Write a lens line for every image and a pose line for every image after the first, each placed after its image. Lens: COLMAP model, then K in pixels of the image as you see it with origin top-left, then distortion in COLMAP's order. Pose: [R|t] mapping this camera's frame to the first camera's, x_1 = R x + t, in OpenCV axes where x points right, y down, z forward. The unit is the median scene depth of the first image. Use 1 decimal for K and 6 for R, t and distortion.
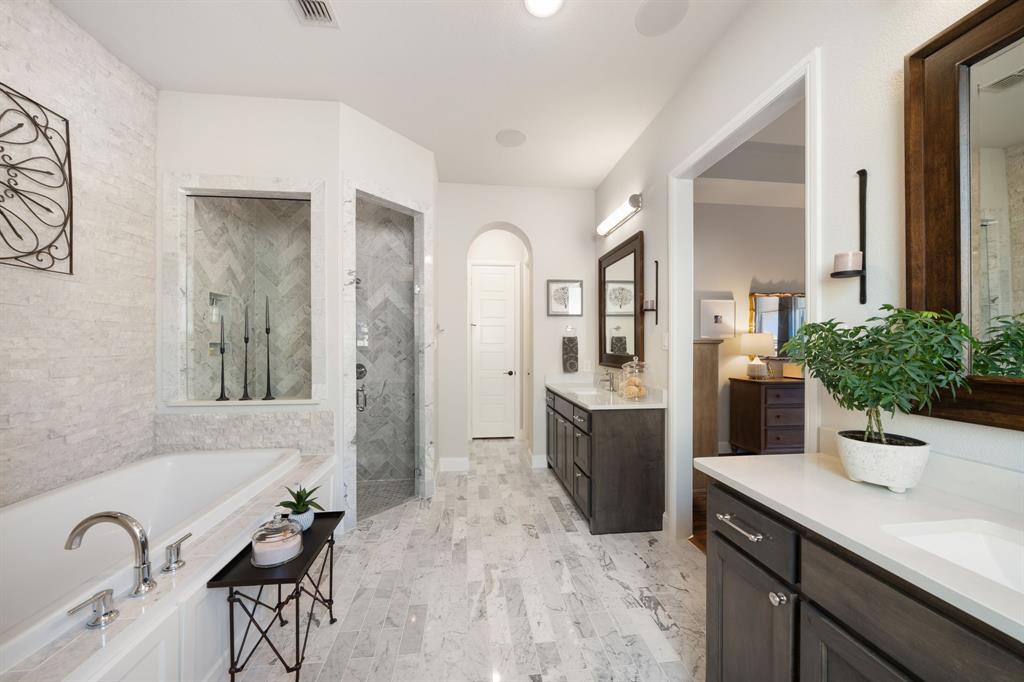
lens RADIAL K [[368.7, 0, 504.9], [0, 368.7, 342.6], [0, 0, 1]] dist [-0.000159, 0.000033]
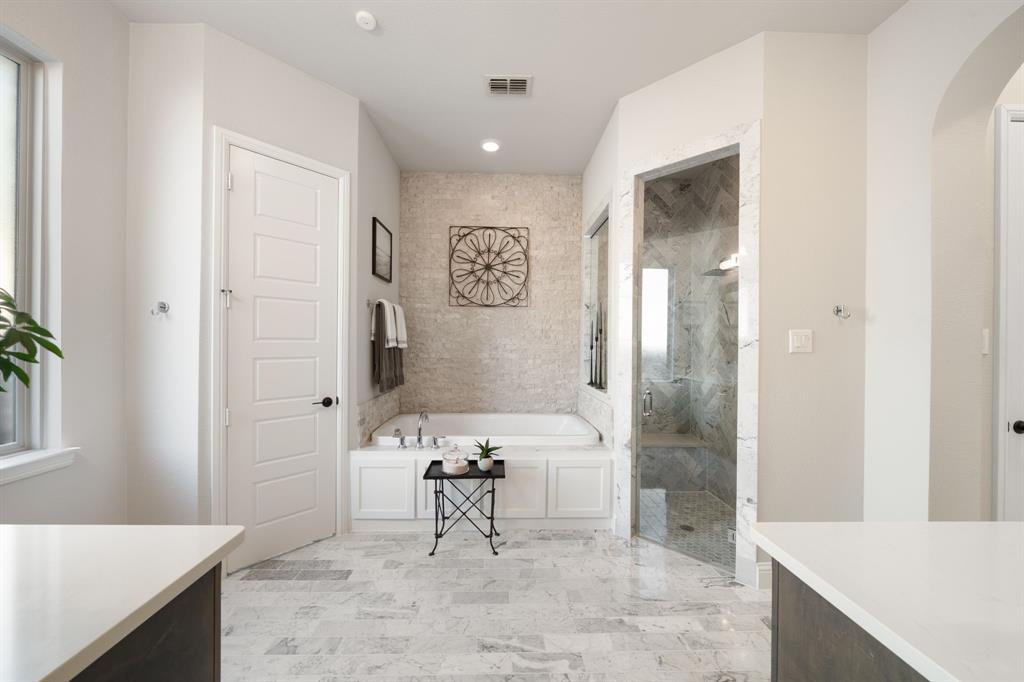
lens RADIAL K [[368.7, 0, 504.9], [0, 368.7, 342.6], [0, 0, 1]] dist [-0.000159, 0.000033]
pose [[-0.097560, 0.001653, -0.995228, 0.725953], [-0.002407, 0.999995, 0.001897, 0.002106], [0.995227, 0.002580, -0.097555, 1.007200]]
